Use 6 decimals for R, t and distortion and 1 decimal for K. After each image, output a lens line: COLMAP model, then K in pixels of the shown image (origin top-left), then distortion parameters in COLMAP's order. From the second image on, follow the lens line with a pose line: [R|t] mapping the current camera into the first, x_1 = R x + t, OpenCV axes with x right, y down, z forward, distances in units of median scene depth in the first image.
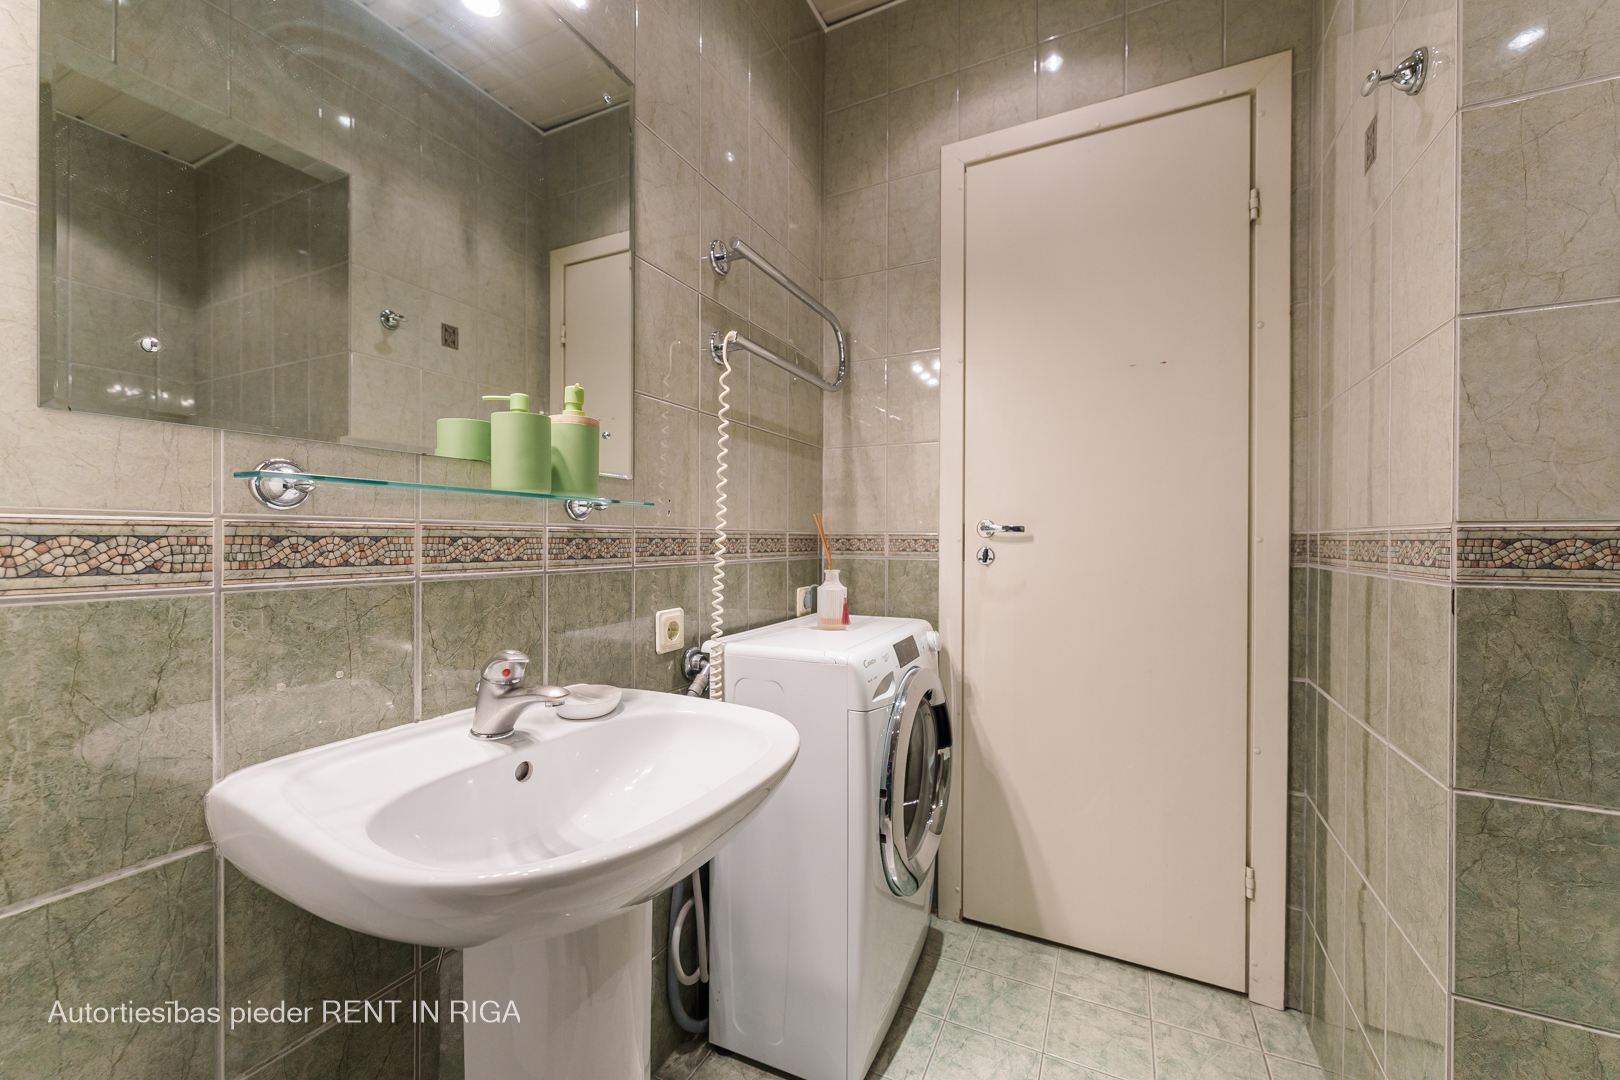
lens RADIAL K [[645.7, 0, 776.1], [0, 645.7, 525.1], [0, 0, 1]] dist [-0.003307, -0.000235]
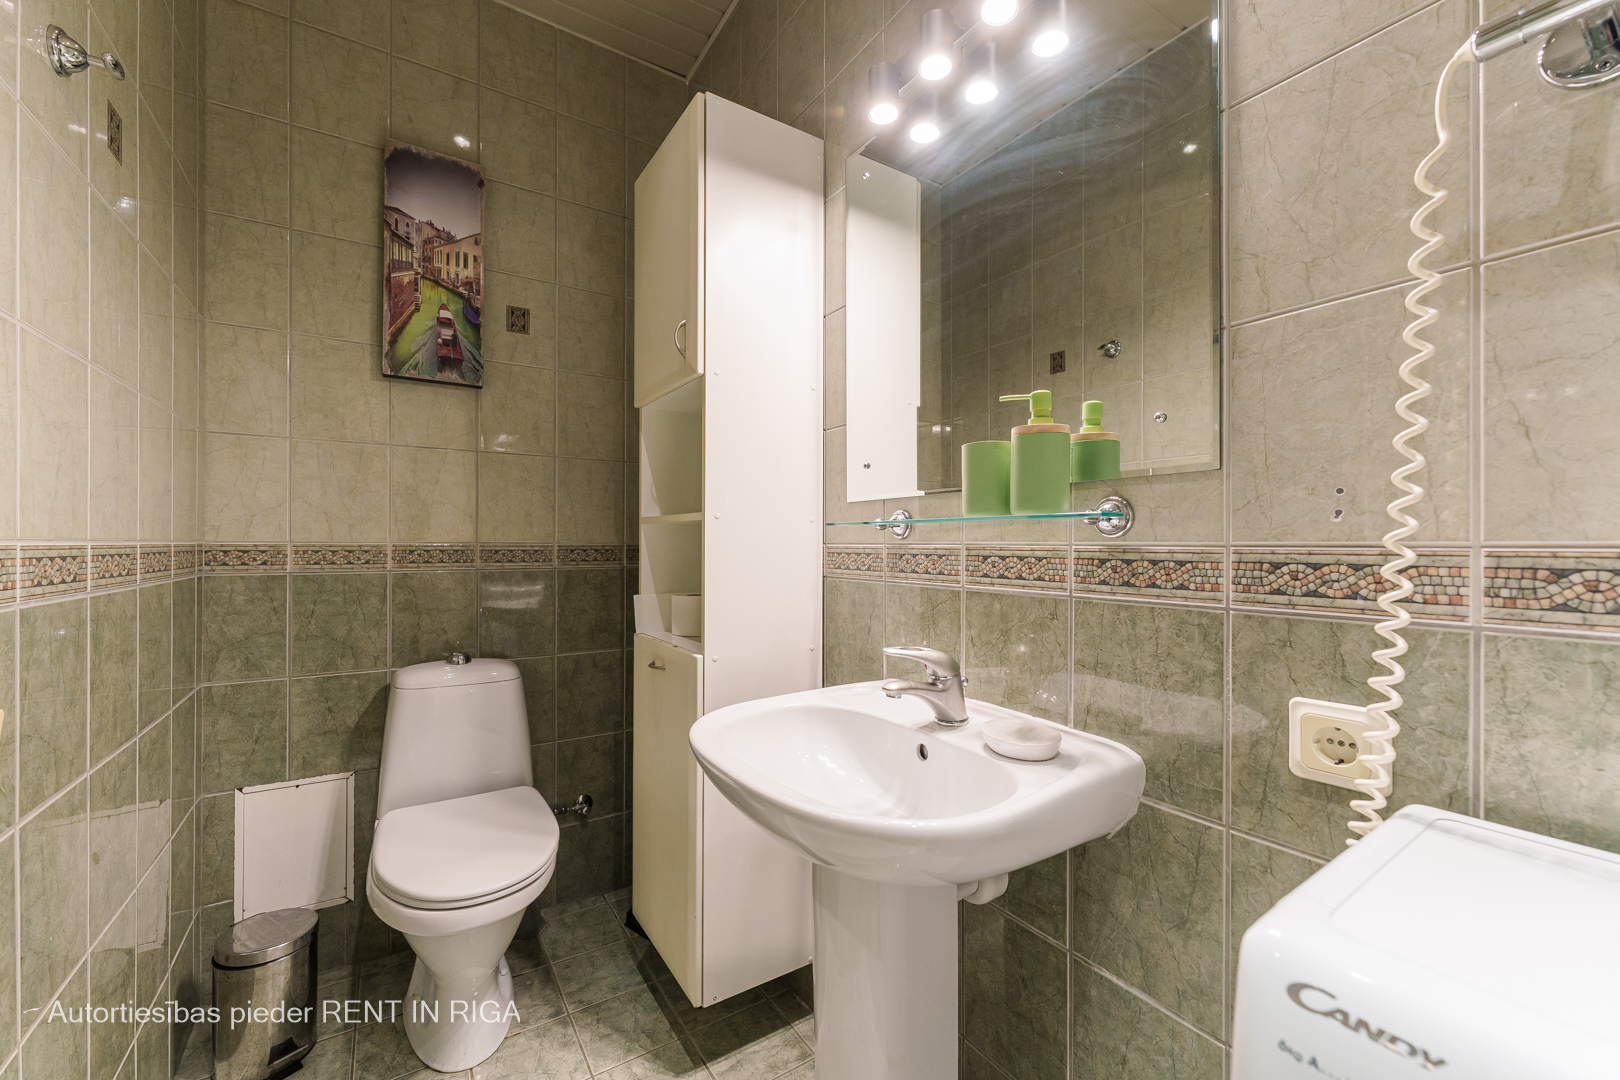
lens RADIAL K [[645.7, 0, 815.9], [0, 645.7, 552.6], [0, 0, 1]] dist [-0.003307, -0.000235]
pose [[-0.477650, -0.015576, -0.878412, 0.569523], [-0.006477, 0.999878, -0.014208, 0.024966], [0.878526, -0.001097, -0.477693, 1.041922]]
